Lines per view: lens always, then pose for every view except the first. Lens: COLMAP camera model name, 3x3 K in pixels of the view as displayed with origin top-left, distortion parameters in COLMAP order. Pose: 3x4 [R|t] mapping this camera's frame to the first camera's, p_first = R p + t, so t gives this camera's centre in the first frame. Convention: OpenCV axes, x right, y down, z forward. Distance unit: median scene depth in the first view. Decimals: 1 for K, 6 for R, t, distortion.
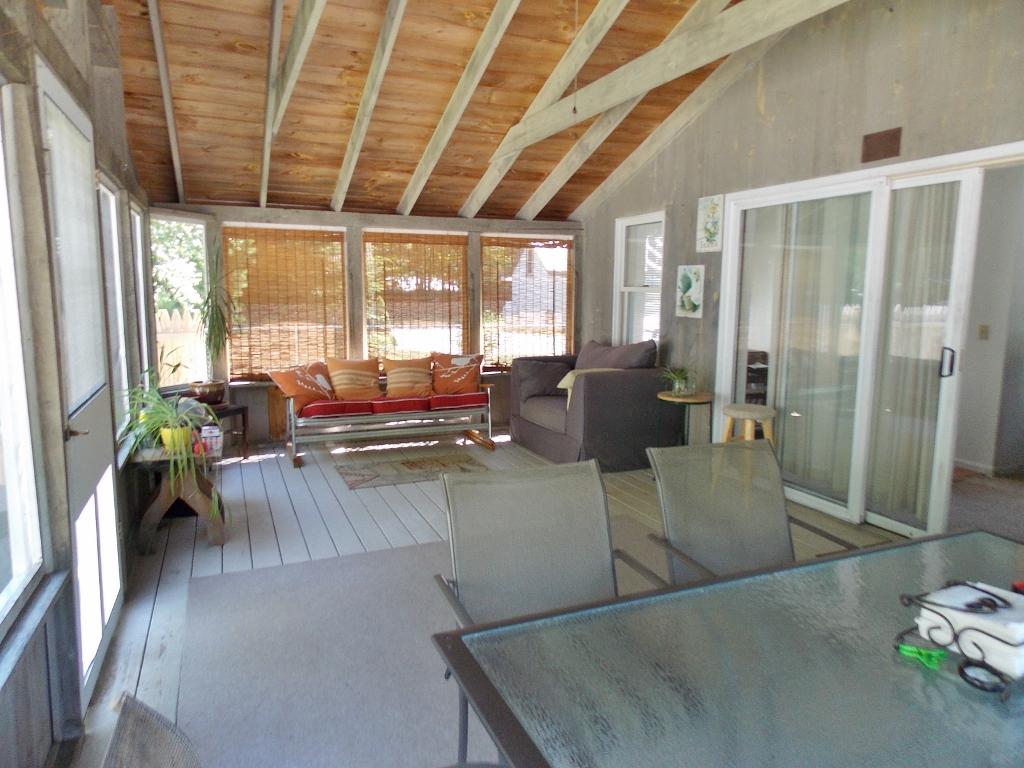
lens RADIAL K [[675.9, 0, 506.6], [0, 675.9, 377.7], [0, 0, 1]] dist [0.007420, 0.002488]
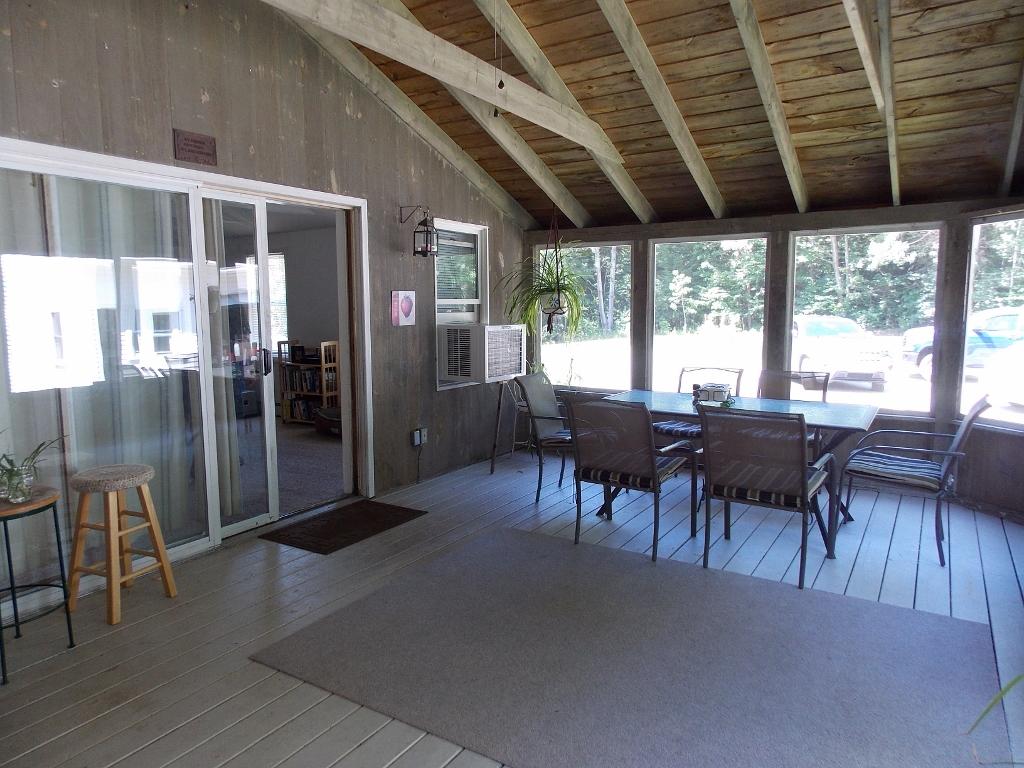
lens RADIAL K [[675.9, 0, 506.6], [0, 675.9, 377.7], [0, 0, 1]] dist [0.007420, 0.002488]
pose [[-0.568008, -0.093663, 0.817676, -0.329764], [0.111548, 0.975575, 0.189237, -0.104686], [-0.815429, 0.198698, -0.543686, 0.801540]]
